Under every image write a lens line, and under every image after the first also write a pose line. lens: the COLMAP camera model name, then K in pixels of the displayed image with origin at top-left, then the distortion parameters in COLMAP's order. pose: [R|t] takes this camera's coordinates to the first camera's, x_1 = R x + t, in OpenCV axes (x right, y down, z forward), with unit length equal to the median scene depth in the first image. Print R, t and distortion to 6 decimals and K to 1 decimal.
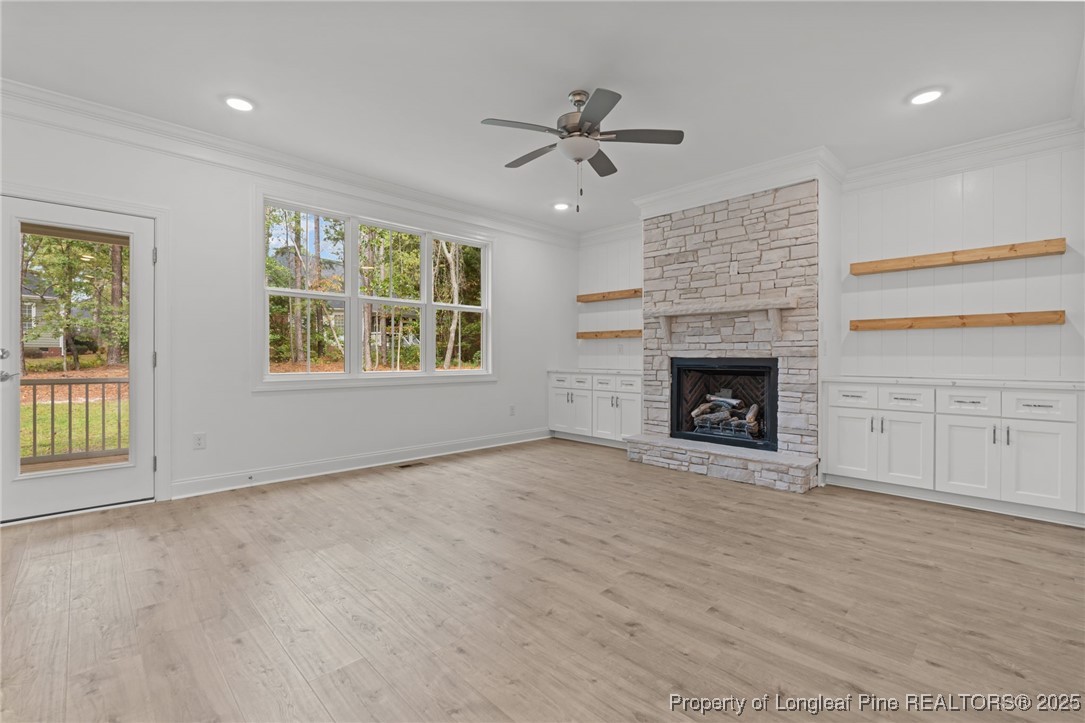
lens RADIAL K [[477.2, 0, 538.7], [0, 477.2, 359.8], [0, 0, 1]] dist [-0.011686, 0.000126]
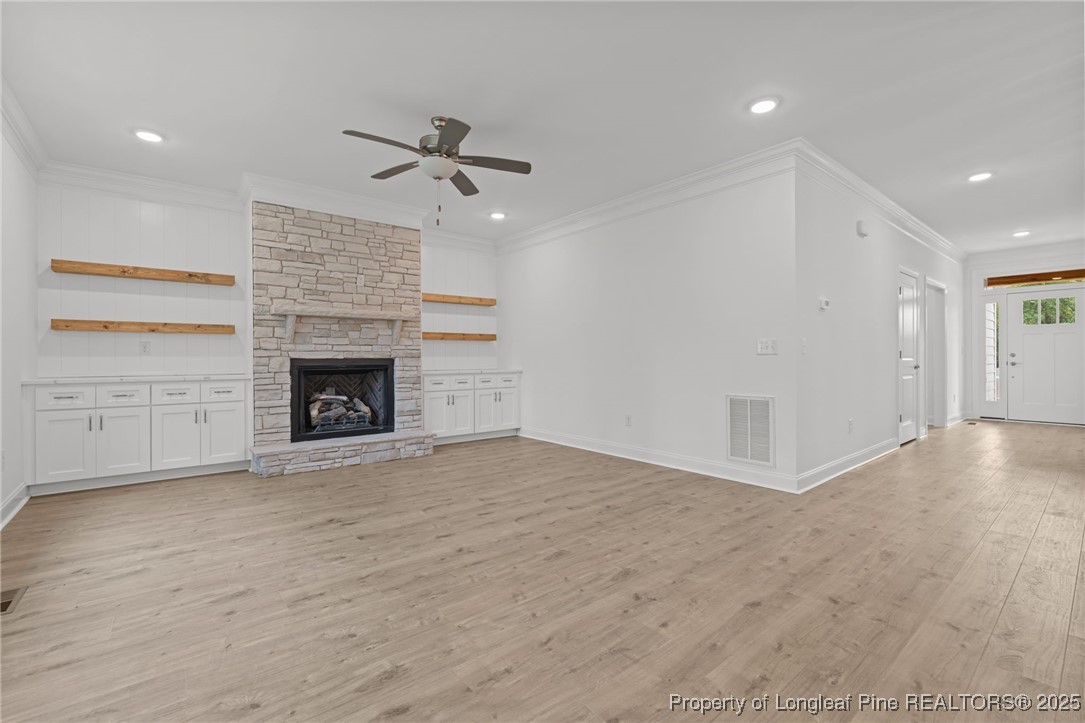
lens RADIAL K [[477.2, 0, 535.7], [0, 477.2, 359.7], [0, 0, 1]] dist [-0.011686, 0.000126]
pose [[0.084584, -0.008186, 0.996383, -0.752240], [0.008557, 0.999935, 0.007489, -0.006480], [-0.996380, 0.007893, 0.084648, 0.519913]]
